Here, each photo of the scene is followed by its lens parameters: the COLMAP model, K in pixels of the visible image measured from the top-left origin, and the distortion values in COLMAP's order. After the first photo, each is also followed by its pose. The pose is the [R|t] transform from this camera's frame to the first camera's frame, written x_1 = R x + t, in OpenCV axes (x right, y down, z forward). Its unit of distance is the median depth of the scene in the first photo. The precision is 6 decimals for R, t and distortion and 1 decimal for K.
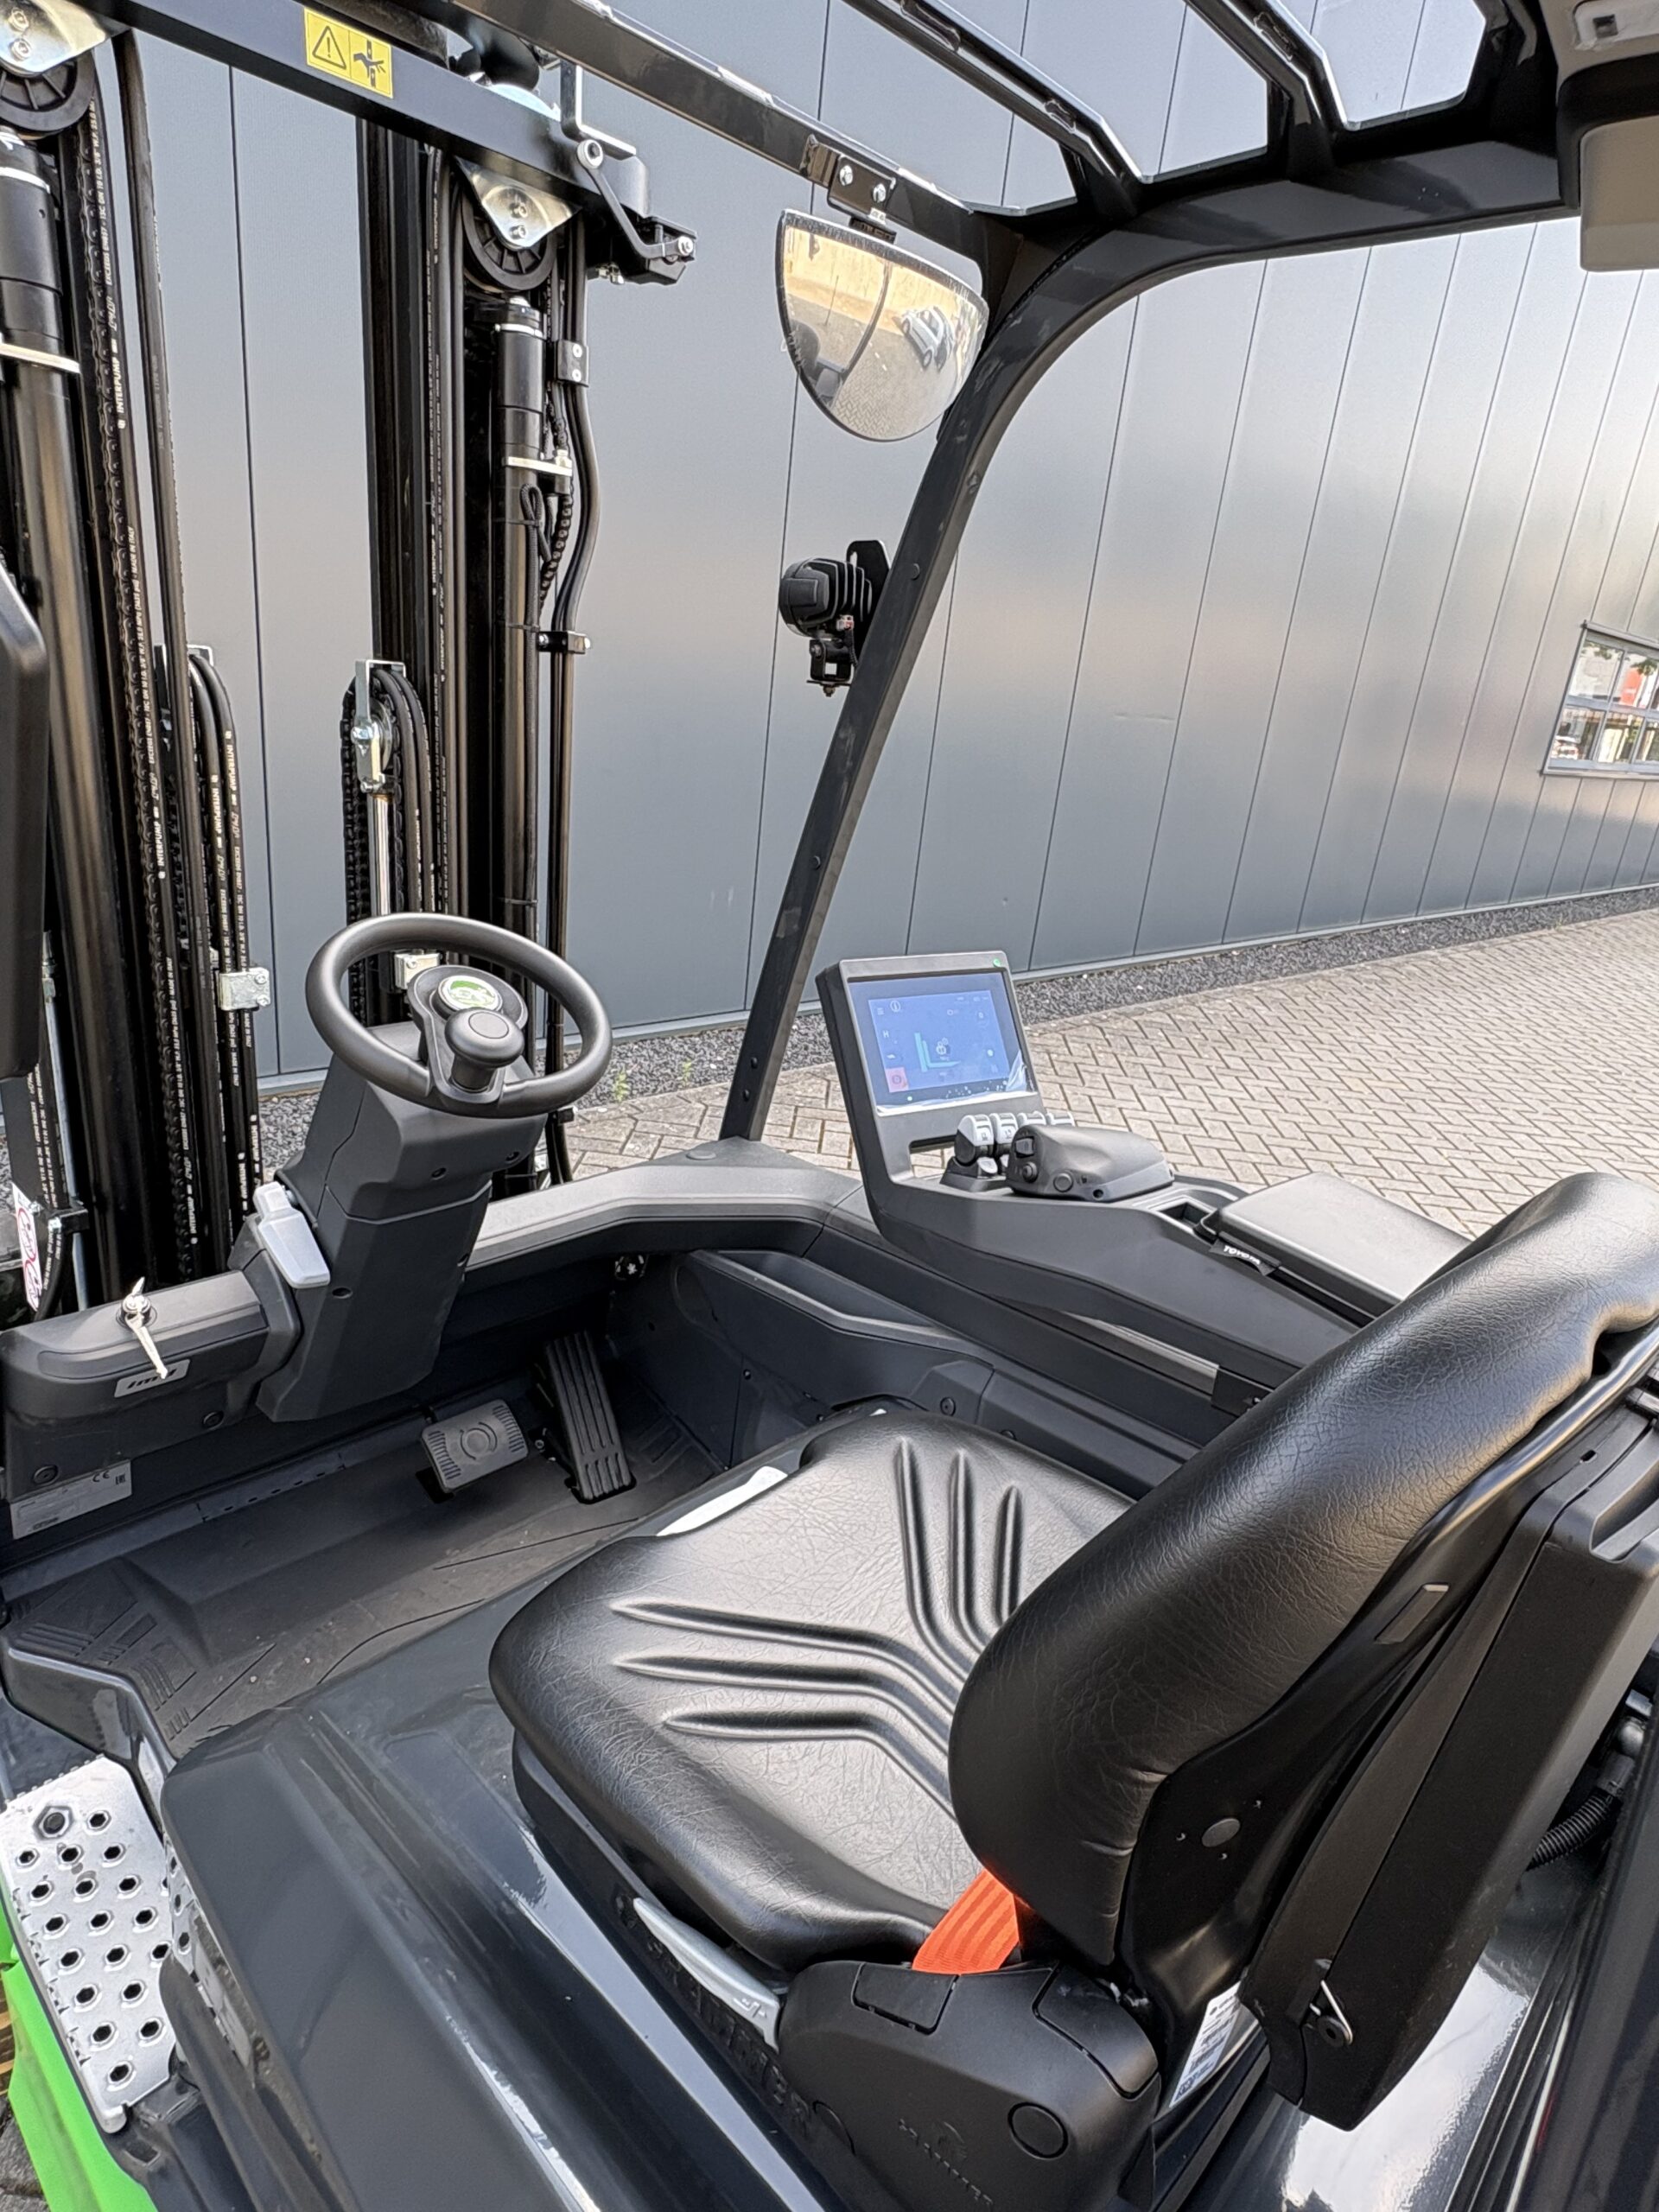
lens RADIAL K [[1223.8, 0, 822.2], [0, 1223.8, 1114.2], [0, 0, 1]] dist [0.000952, 0.000038]
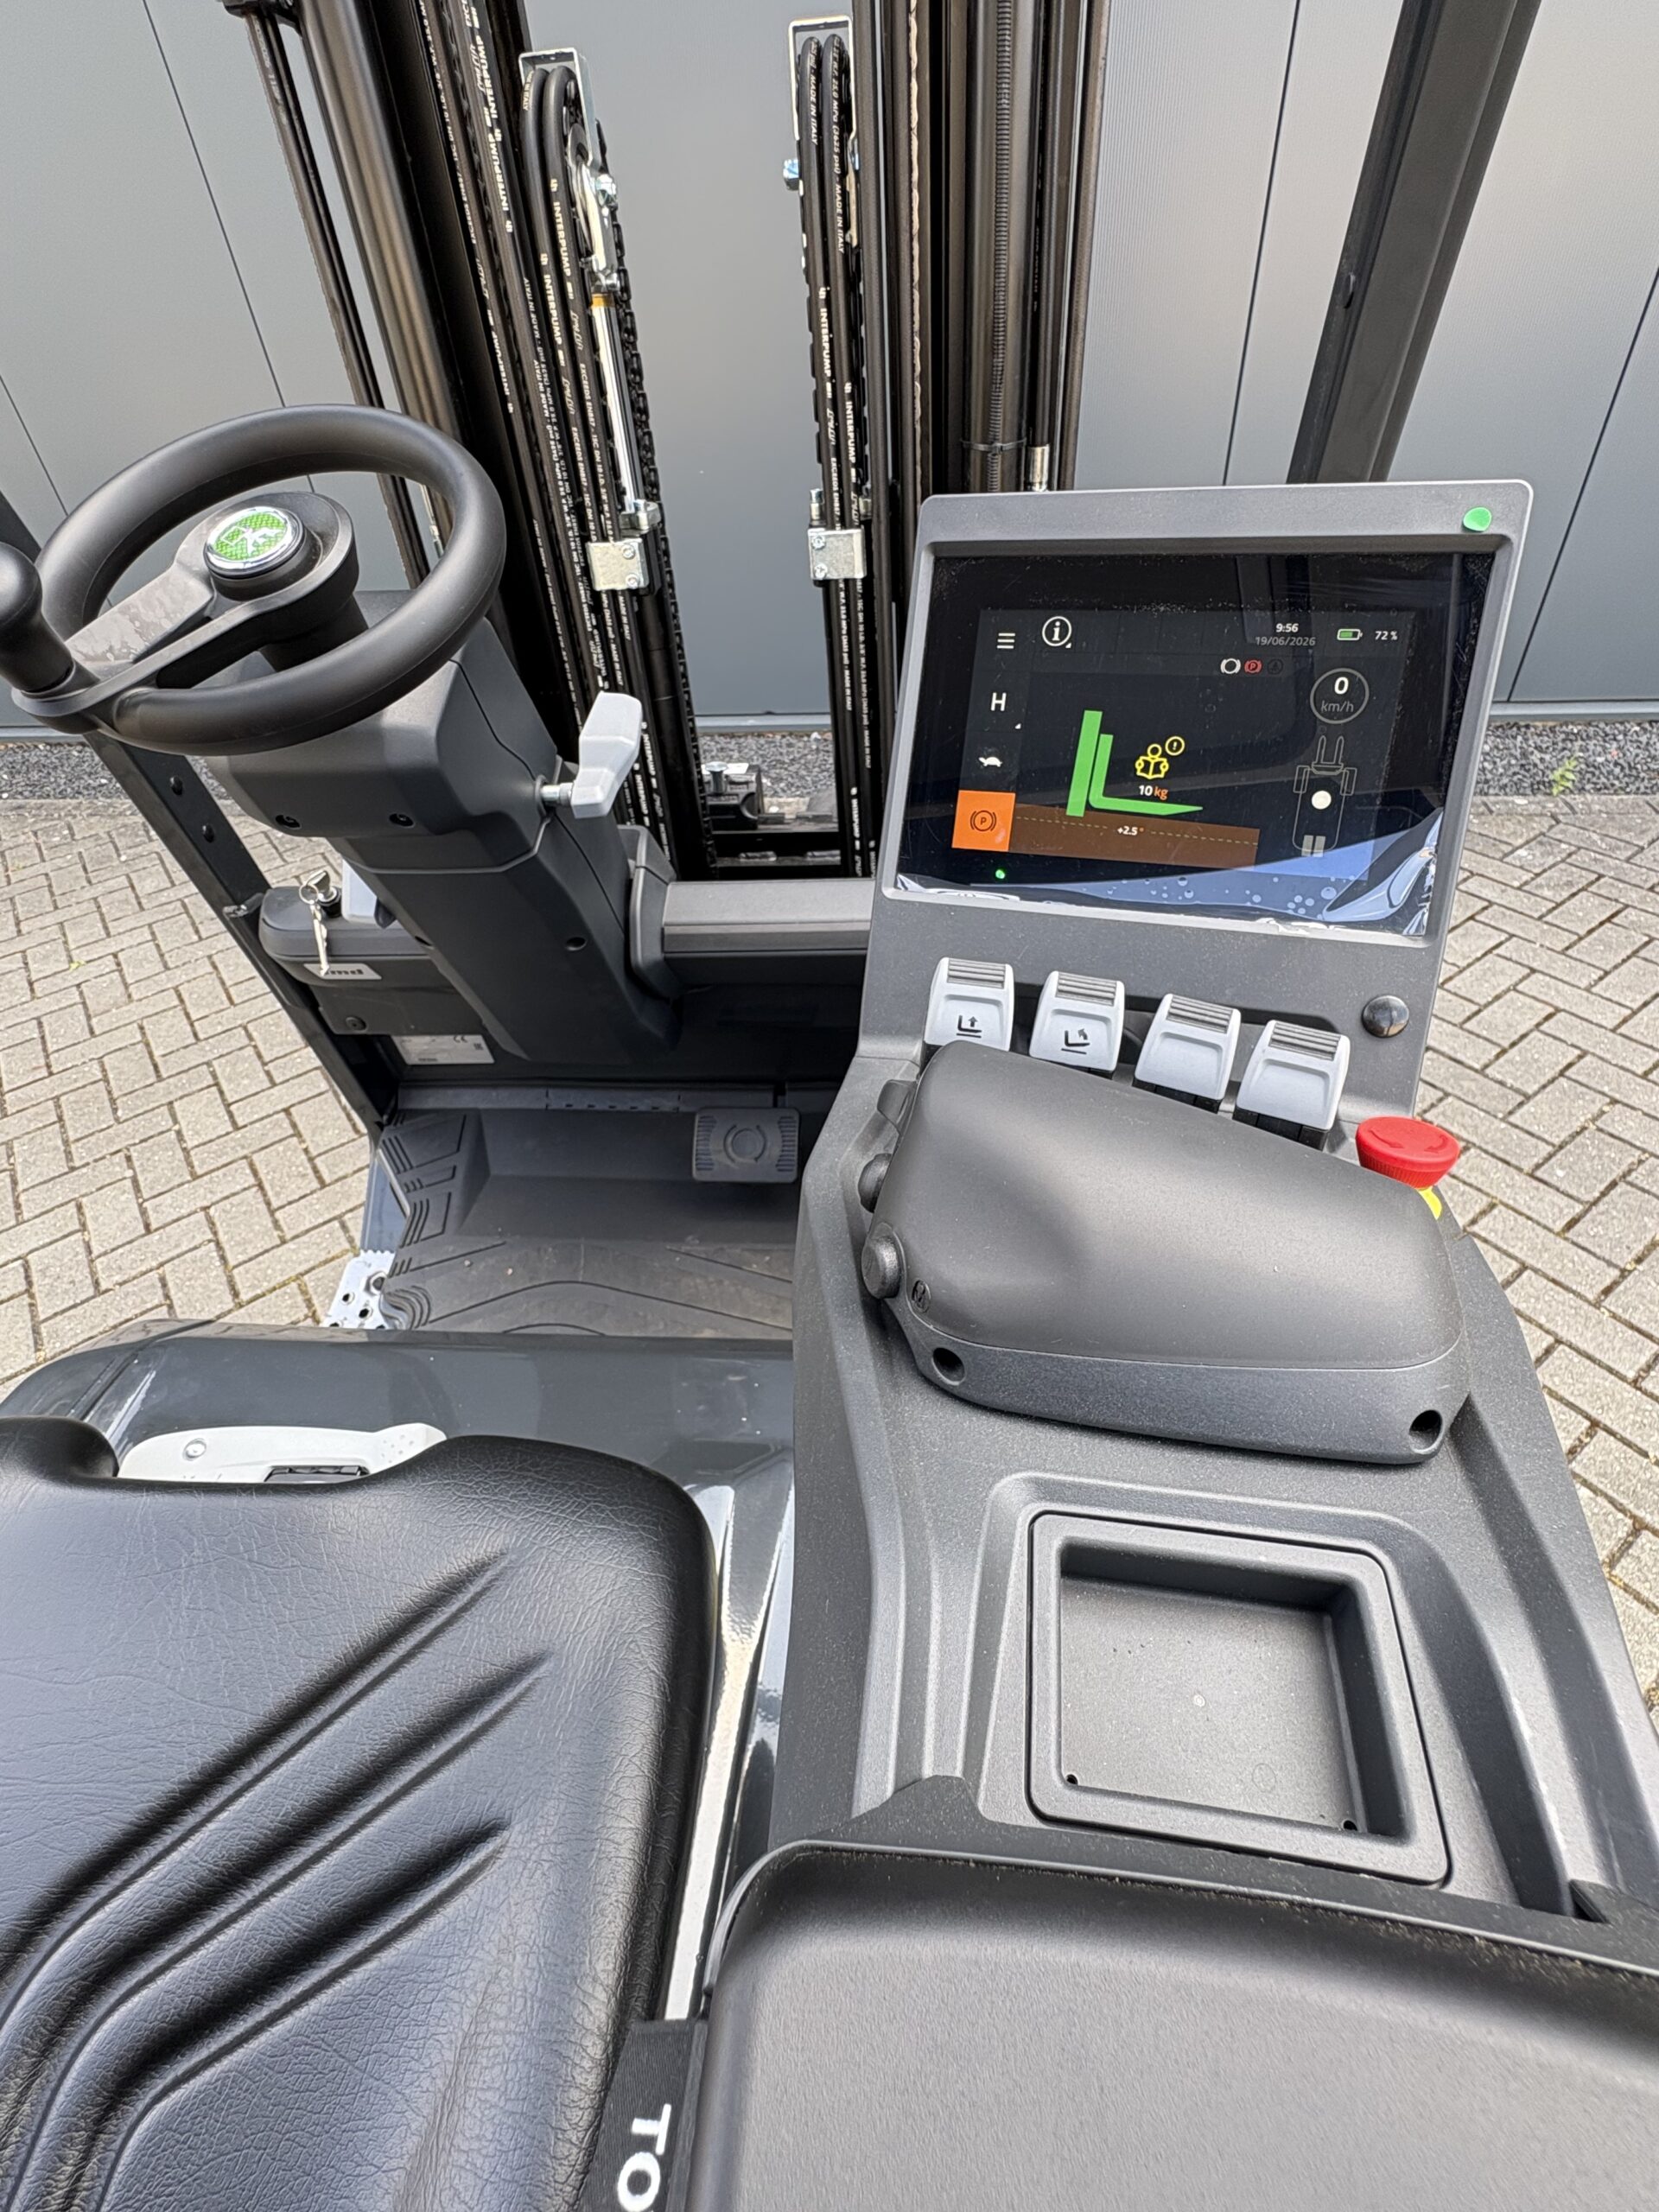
lens RADIAL K [[1011.9, 0, 829.8], [0, 1011.9, 1102.7], [0, 0, 1]] dist [0.001174, 0.000066]
pose [[0.619950, 0.390193, -0.680743, 0.271408], [-0.144854, 0.909587, 0.389446, -0.060868], [0.771155, -0.142829, 0.620420, 0.660197]]
